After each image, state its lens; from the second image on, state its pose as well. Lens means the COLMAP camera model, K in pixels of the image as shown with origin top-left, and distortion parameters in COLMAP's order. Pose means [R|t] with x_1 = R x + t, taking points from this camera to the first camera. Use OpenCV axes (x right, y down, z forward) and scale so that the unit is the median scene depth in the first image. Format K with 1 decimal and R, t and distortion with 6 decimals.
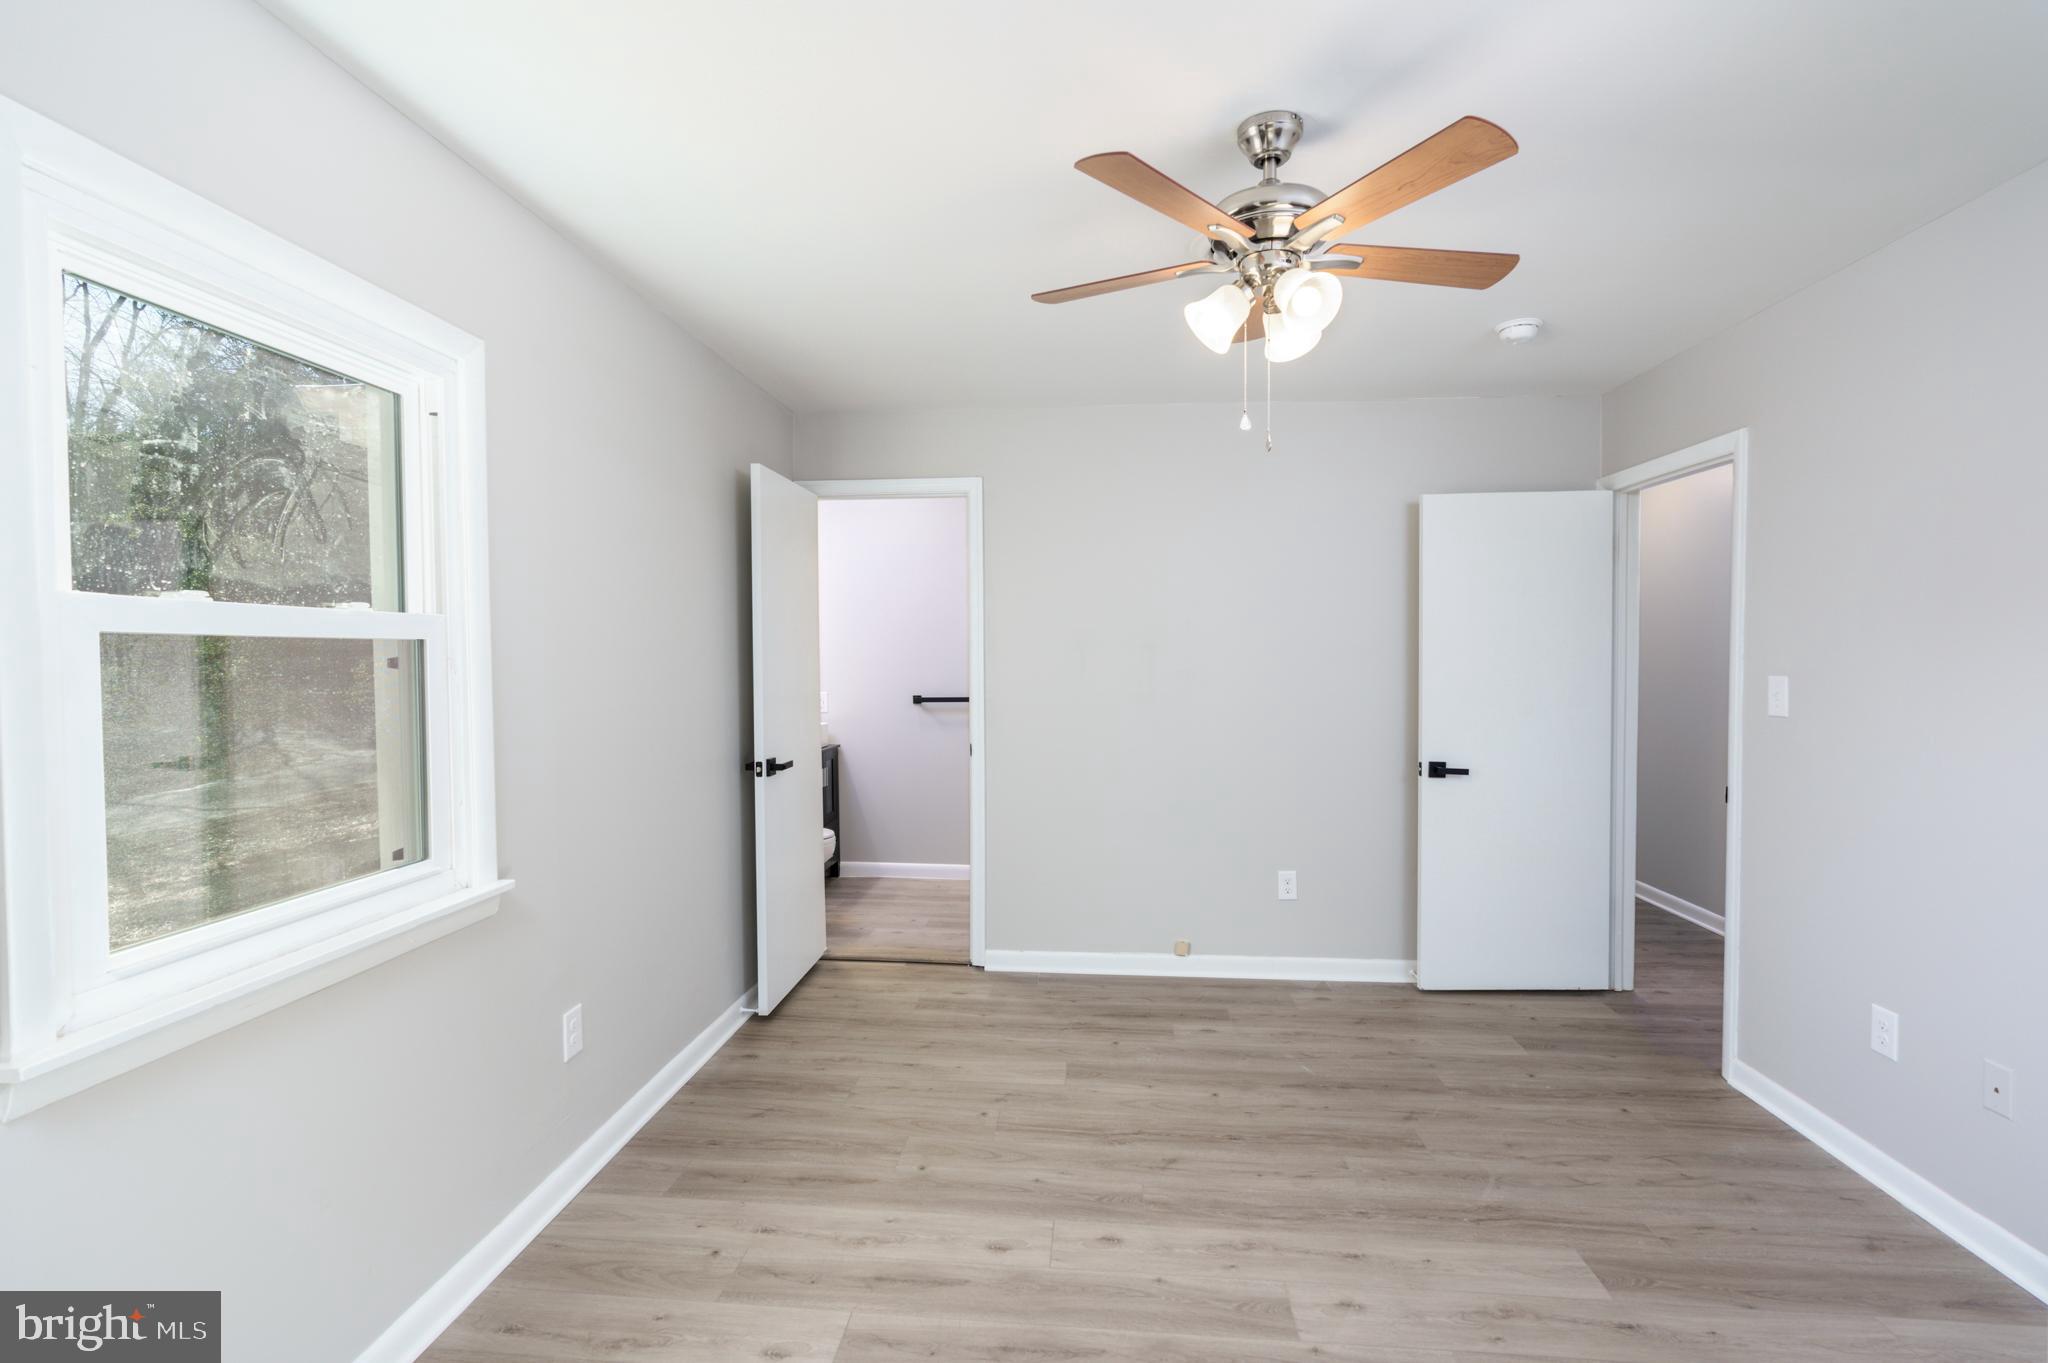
lens RADIAL K [[931.4, 0, 1024.0], [0, 931.4, 681.5], [0, 0, 1]] dist [-0.003175, 0.000831]
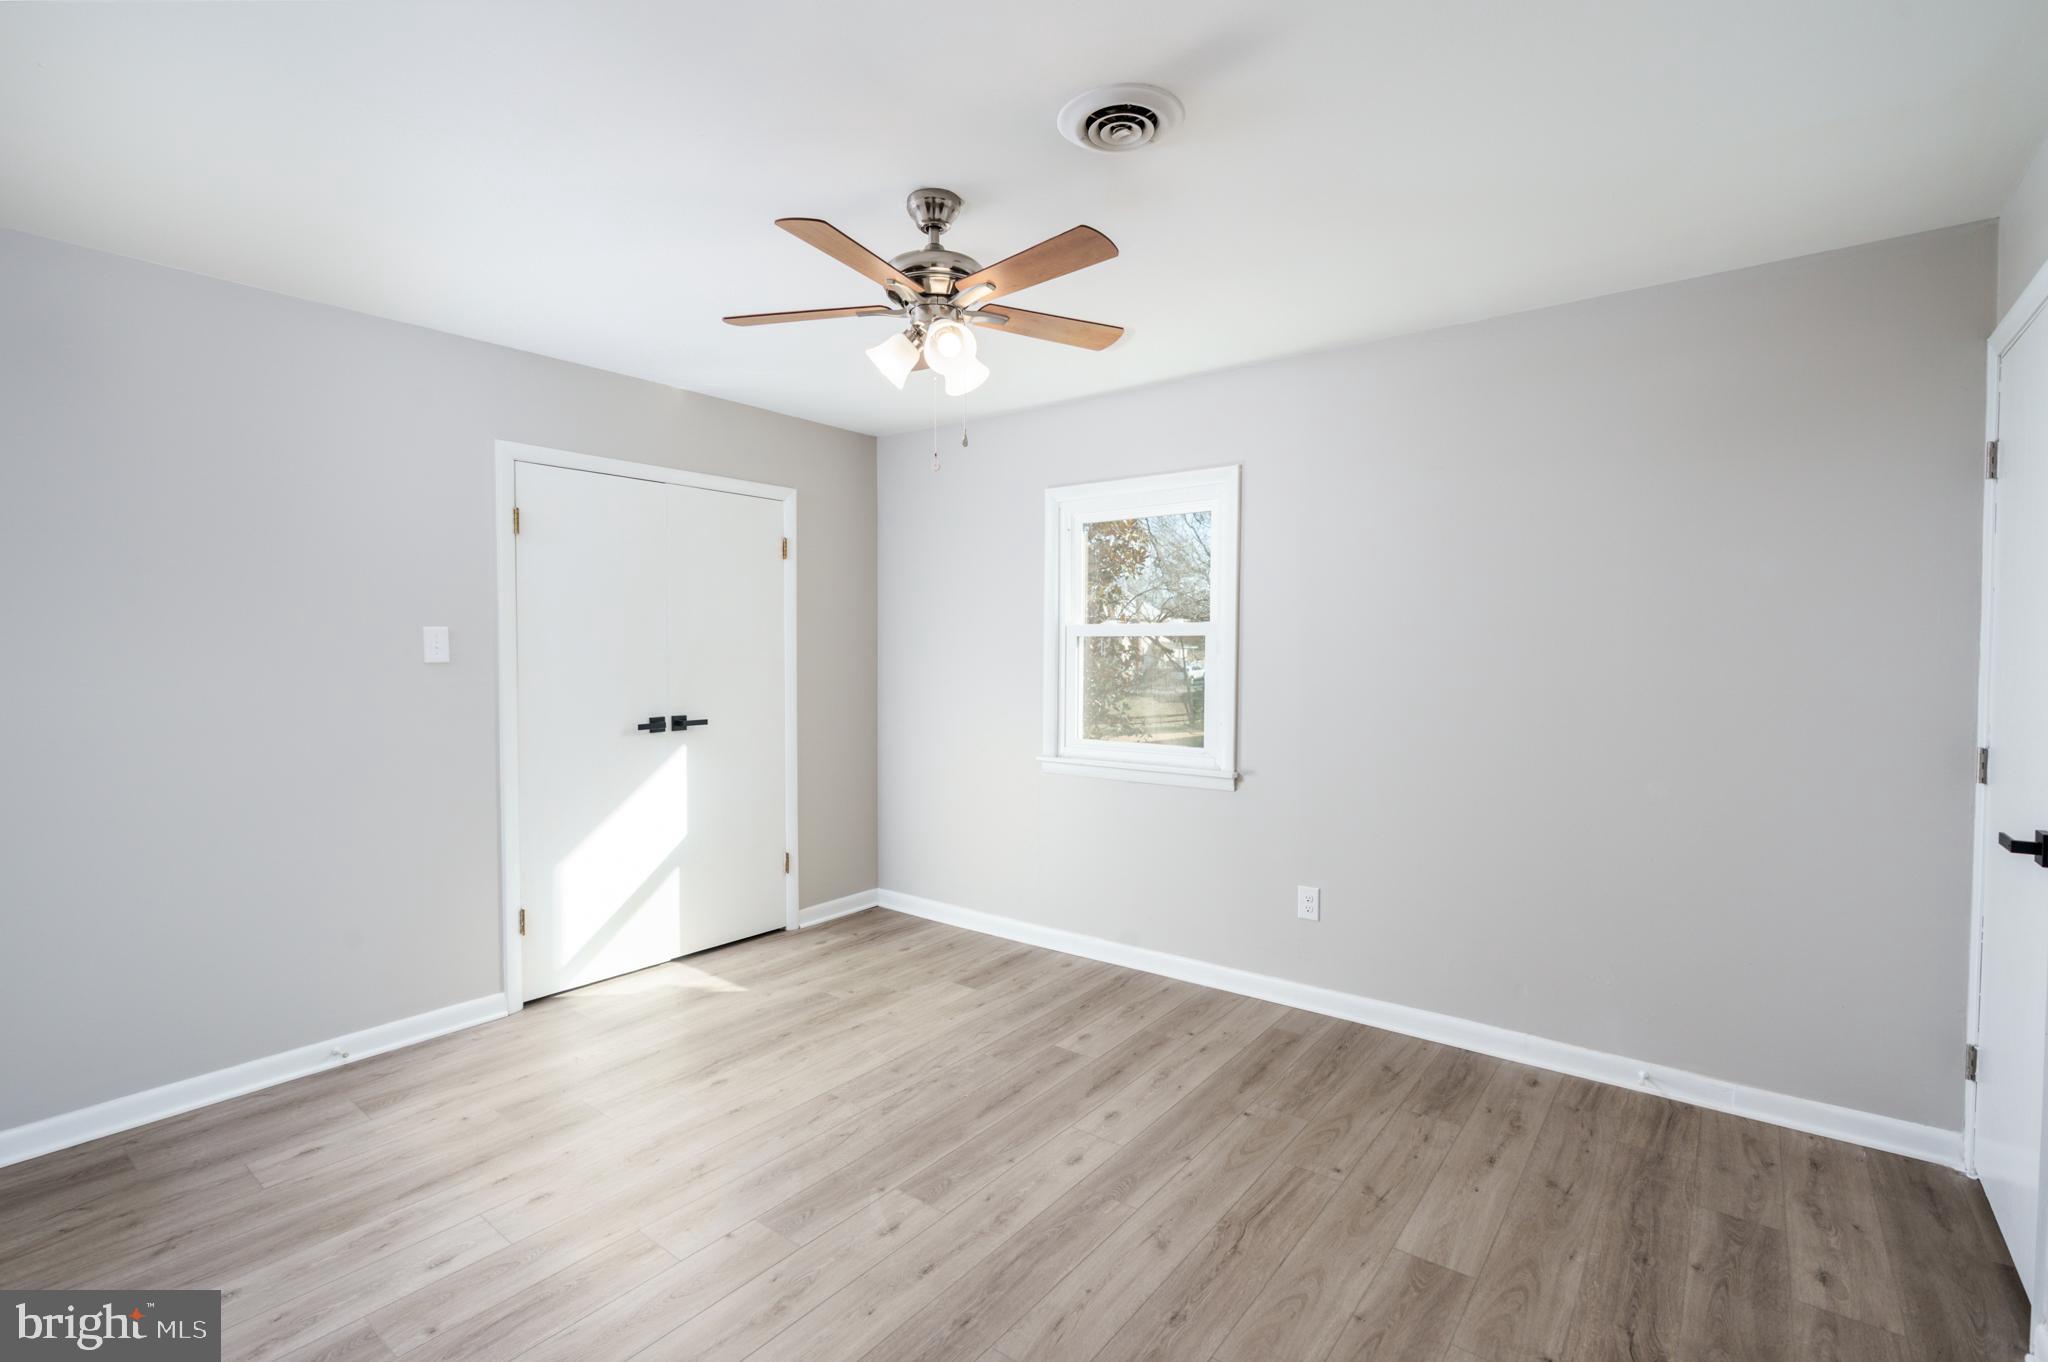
lens RADIAL K [[931.4, 0, 1024.0], [0, 931.4, 681.0], [0, 0, 1]] dist [-0.003175, 0.000831]
pose [[-0.547150, 0.026937, -0.836601, 1.027996], [-0.023959, 0.998569, 0.047821, -0.029903], [0.836692, 0.046209, -0.545721, 1.499666]]
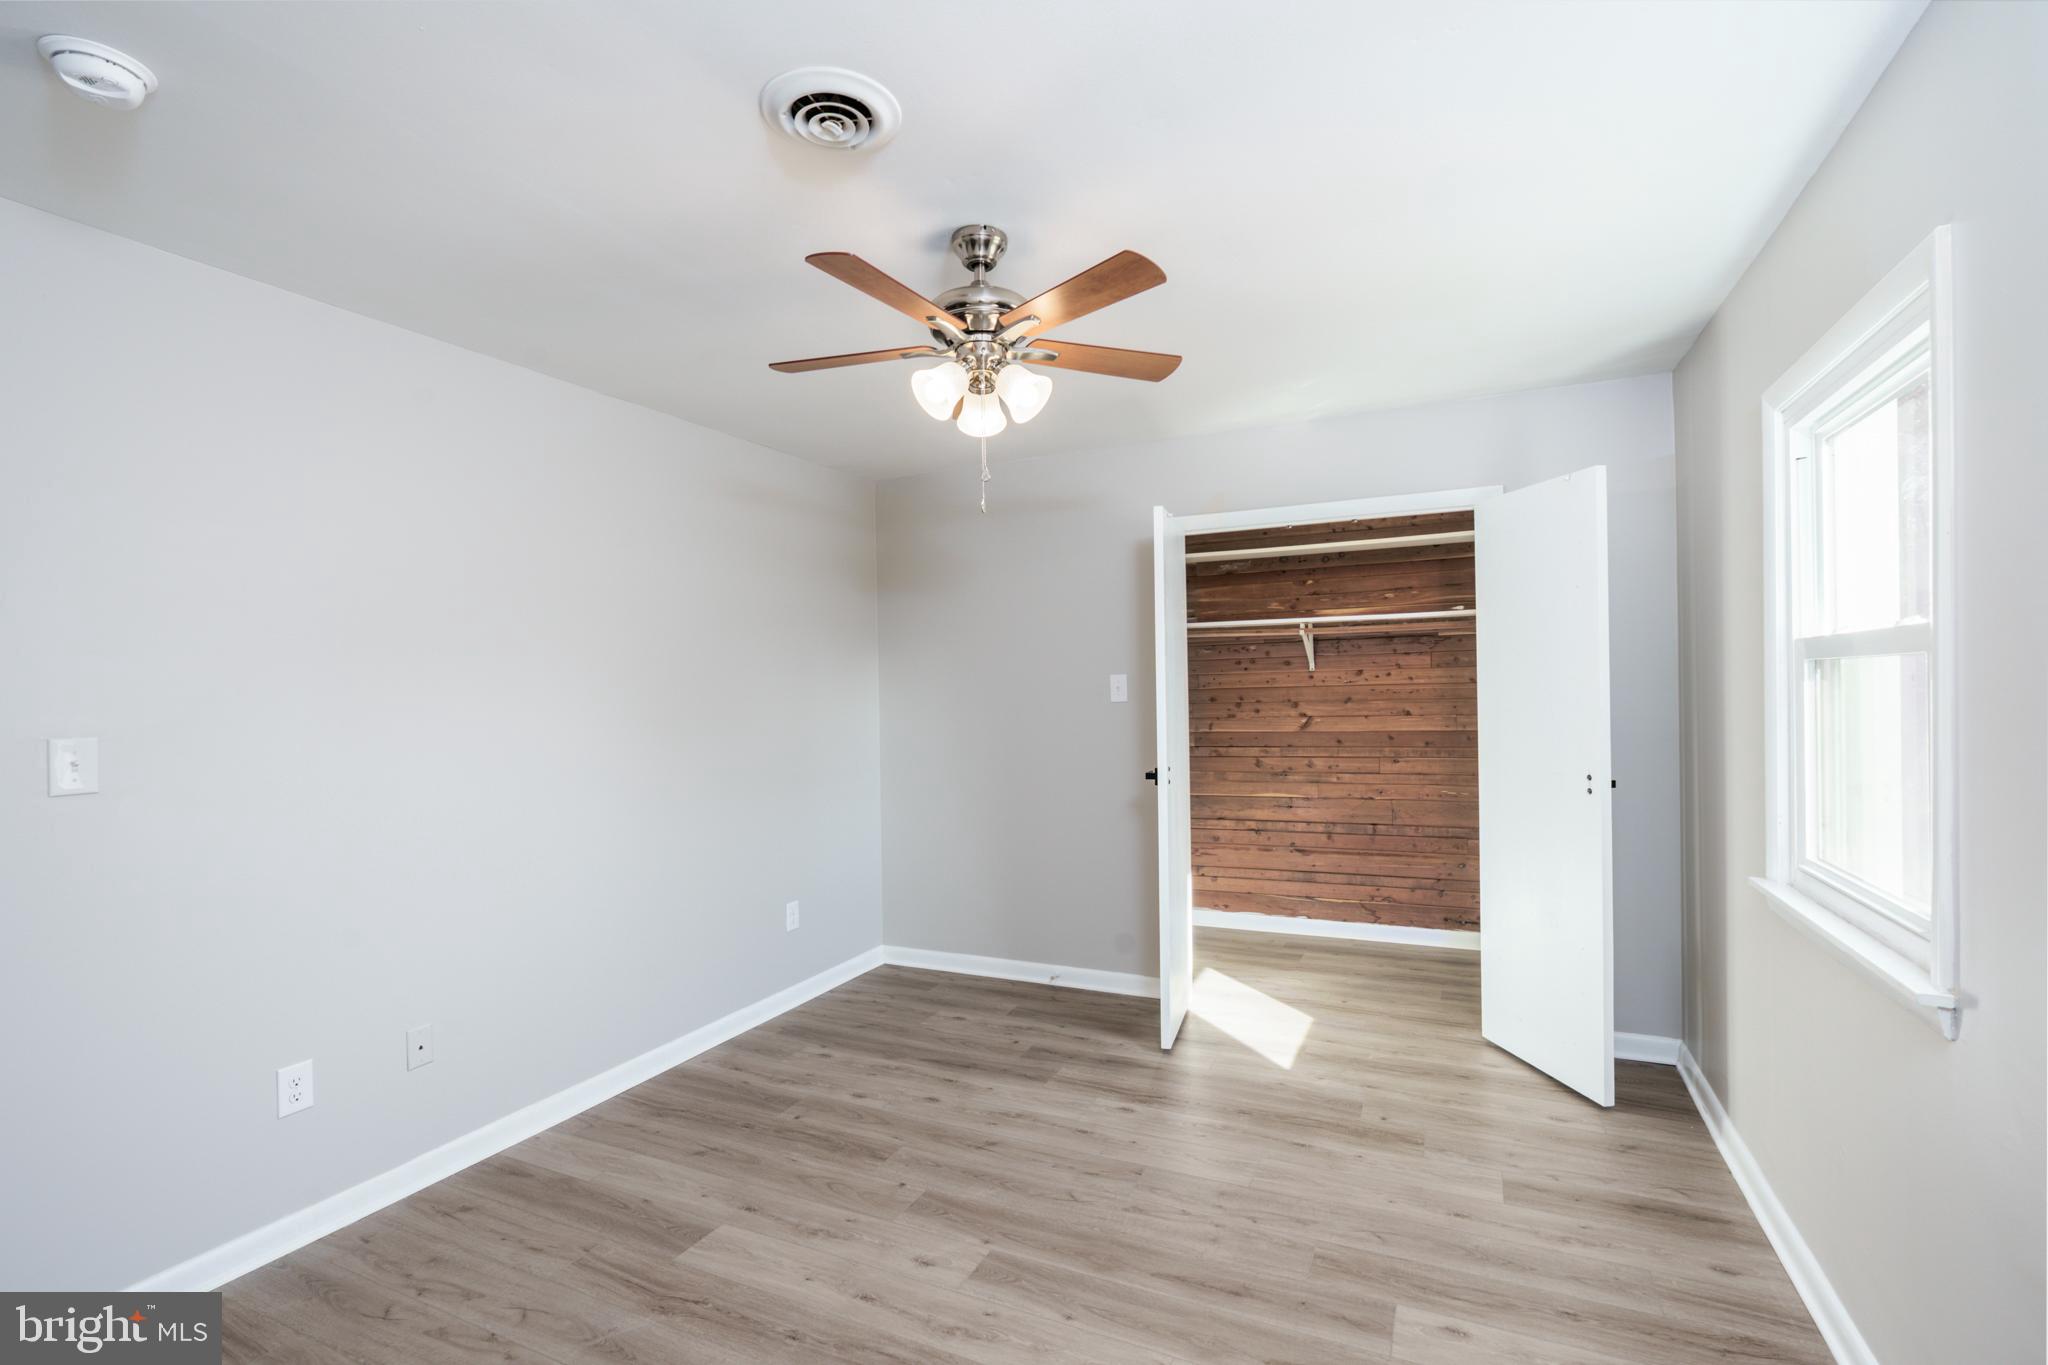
lens RADIAL K [[916.6, 0, 1024.0], [0, 916.6, 682.5], [0, 0, 1]] dist [-0.002937, -0.000056]
pose [[-0.937061, 0.015601, 0.348816, -0.149618], [0.023999, 0.999517, 0.019767, -0.055007], [-0.348339, 0.026894, -0.936983, 1.755982]]
